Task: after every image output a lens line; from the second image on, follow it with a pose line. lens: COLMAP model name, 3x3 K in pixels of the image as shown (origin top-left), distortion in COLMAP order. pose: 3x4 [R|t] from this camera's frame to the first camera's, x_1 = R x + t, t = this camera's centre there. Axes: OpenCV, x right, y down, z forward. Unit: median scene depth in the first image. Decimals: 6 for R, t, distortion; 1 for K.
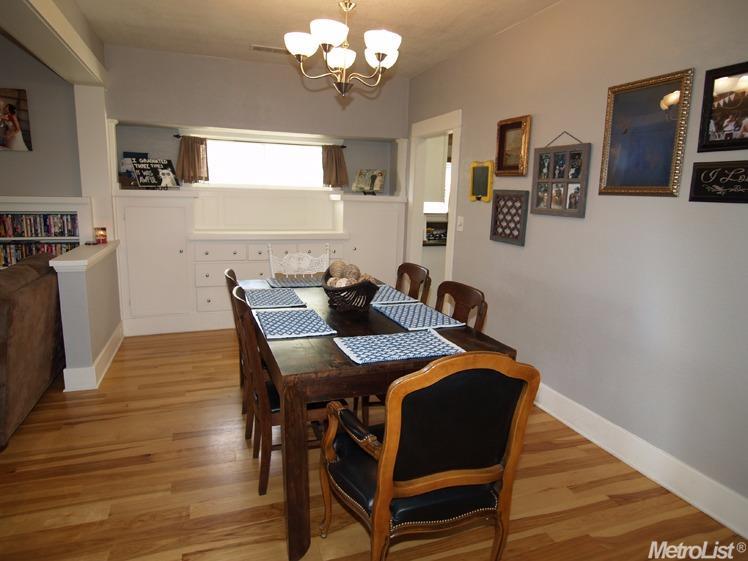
lens RADIAL K [[473.9, 0, 368.8], [0, 473.9, 279.2], [0, 0, 1]] dist [-0.027784, 0.002905]
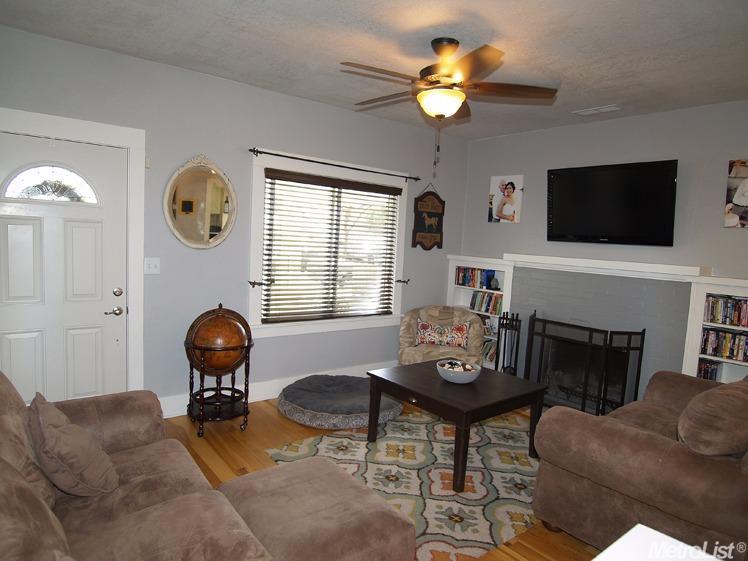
lens RADIAL K [[473.9, 0, 368.8], [0, 473.9, 279.2], [0, 0, 1]] dist [-0.027784, 0.002905]
pose [[0.319070, 0.071677, -0.945017, -0.187764], [-0.213385, 0.976966, 0.002054, -0.030982], [0.923396, 0.200998, 0.327016, 0.070898]]
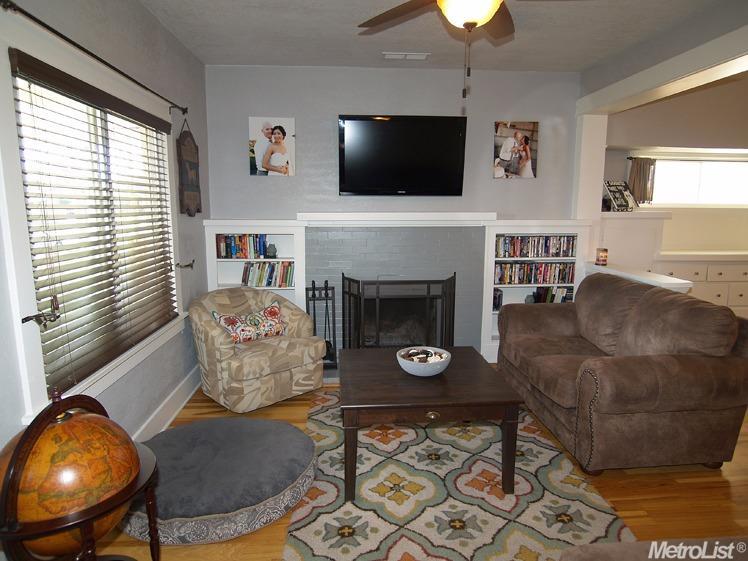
lens RADIAL K [[473.9, 0, 368.8], [0, 473.9, 279.2], [0, 0, 1]] dist [-0.027784, 0.002905]
pose [[0.958335, 0.016728, -0.285157, -0.785642], [-0.024962, 0.999369, -0.025263, -0.002895], [0.284554, 0.031328, 0.958148, -0.150610]]
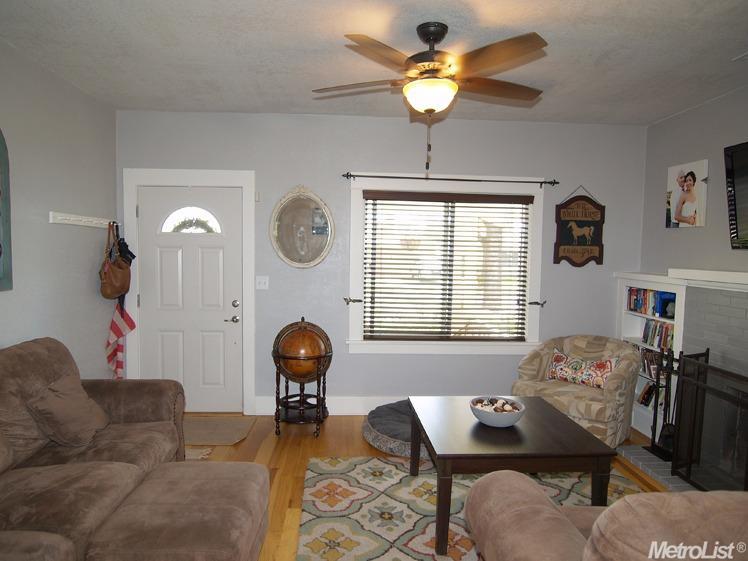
lens RADIAL K [[473.9, 0, 368.8], [0, 473.9, 279.2], [0, 0, 1]] dist [-0.027784, 0.002905]
pose [[-0.286170, 0.022622, -0.957912, -0.213989], [-0.197754, 0.976804, 0.082146, -0.107654], [0.937550, 0.212938, -0.275059, 0.487982]]
